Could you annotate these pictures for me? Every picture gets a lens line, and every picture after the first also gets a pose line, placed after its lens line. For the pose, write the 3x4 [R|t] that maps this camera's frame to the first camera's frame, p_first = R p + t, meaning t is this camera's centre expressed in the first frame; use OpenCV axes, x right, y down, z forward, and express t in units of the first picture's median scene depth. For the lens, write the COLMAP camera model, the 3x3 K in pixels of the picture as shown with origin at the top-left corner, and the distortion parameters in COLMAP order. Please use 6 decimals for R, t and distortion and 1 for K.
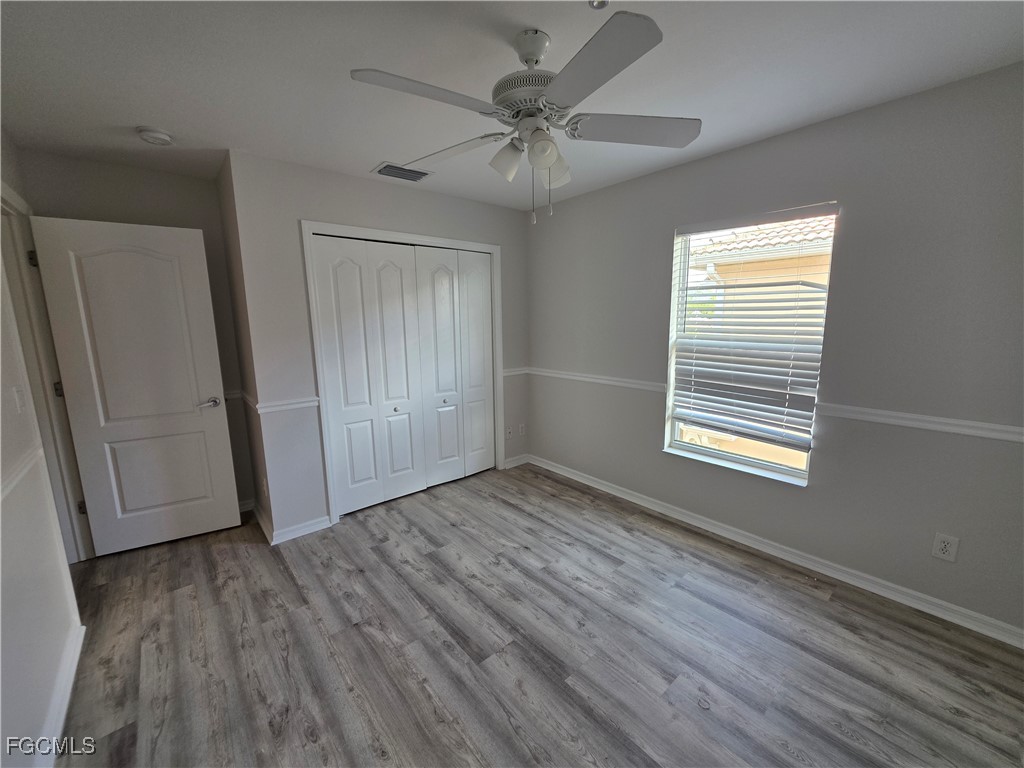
lens RADIAL K [[408.6, 0, 518.8], [0, 408.6, 381.6], [0, 0, 1]] dist [0.000857, 0.000020]
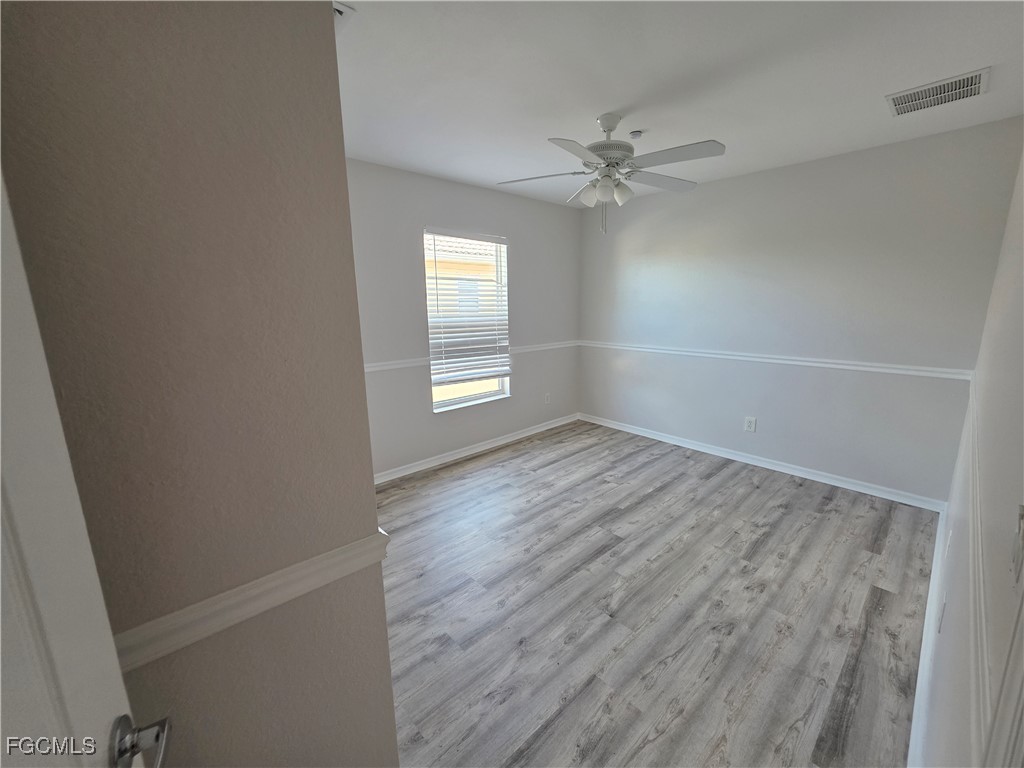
lens RADIAL K [[408.6, 0, 518.8], [0, 408.6, 381.6], [0, 0, 1]] dist [0.000857, 0.000020]
pose [[-0.023819, -0.181171, 0.983163, -1.150608], [0.173147, 0.967832, 0.182540, -0.135843], [-0.984608, 0.174580, 0.008316, 1.037210]]
